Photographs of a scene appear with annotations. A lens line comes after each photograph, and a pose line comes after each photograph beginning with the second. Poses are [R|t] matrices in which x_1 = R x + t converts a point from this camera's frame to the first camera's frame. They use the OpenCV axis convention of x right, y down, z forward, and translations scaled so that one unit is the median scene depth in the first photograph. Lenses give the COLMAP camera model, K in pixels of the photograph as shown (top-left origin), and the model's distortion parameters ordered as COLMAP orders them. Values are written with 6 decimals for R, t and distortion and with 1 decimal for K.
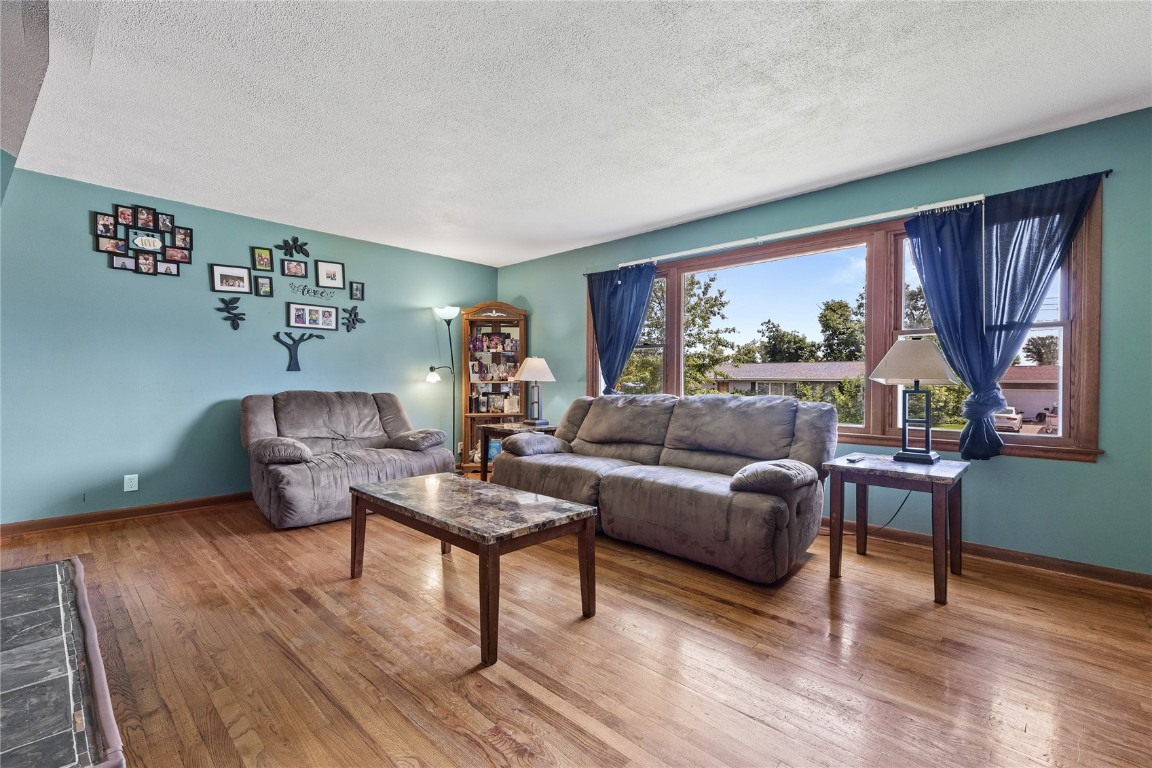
lens RADIAL K [[472.7, 0, 571.5], [0, 472.7, 379.8], [0, 0, 1]] dist [0.000764, -0.000122]
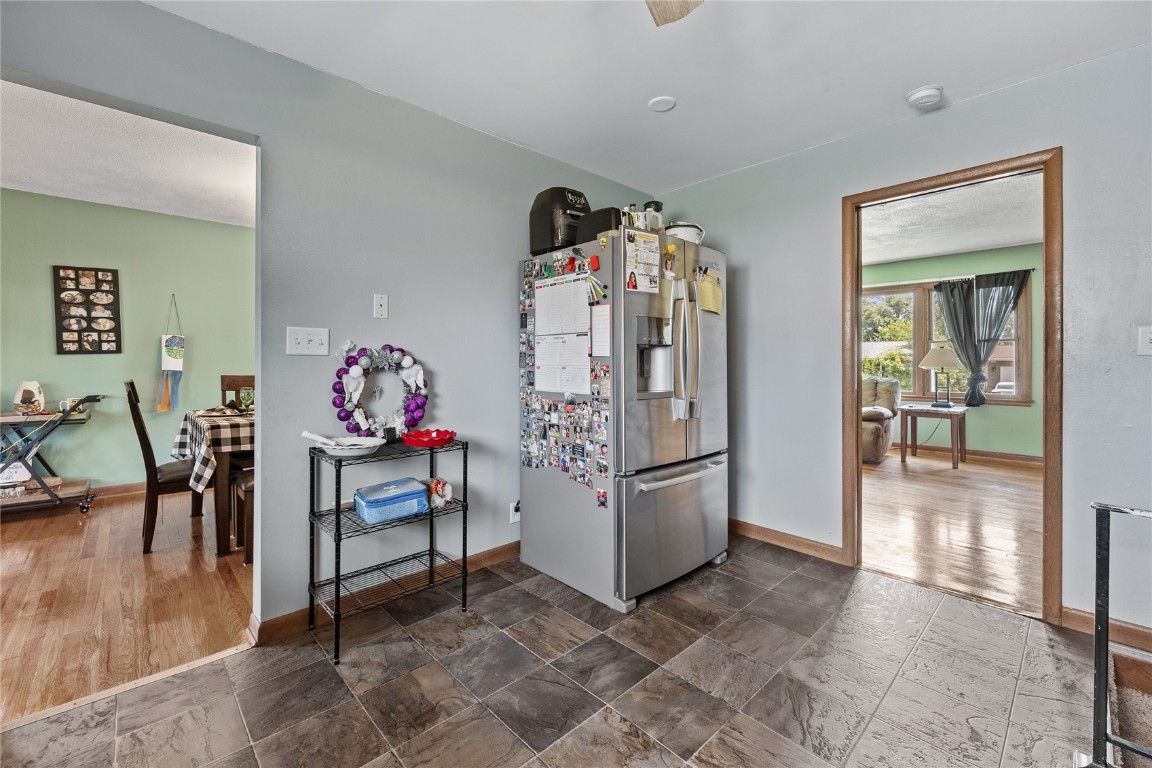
lens RADIAL K [[472.7, 0, 562.6], [0, 472.7, 357.6], [0, 0, 1]] dist [0.000764, -0.000122]
pose [[0.999809, -0.002110, -0.019408, -0.847261], [0.001861, 0.999916, -0.012839, -0.016618], [0.019434, 0.012801, 0.999729, -1.045813]]
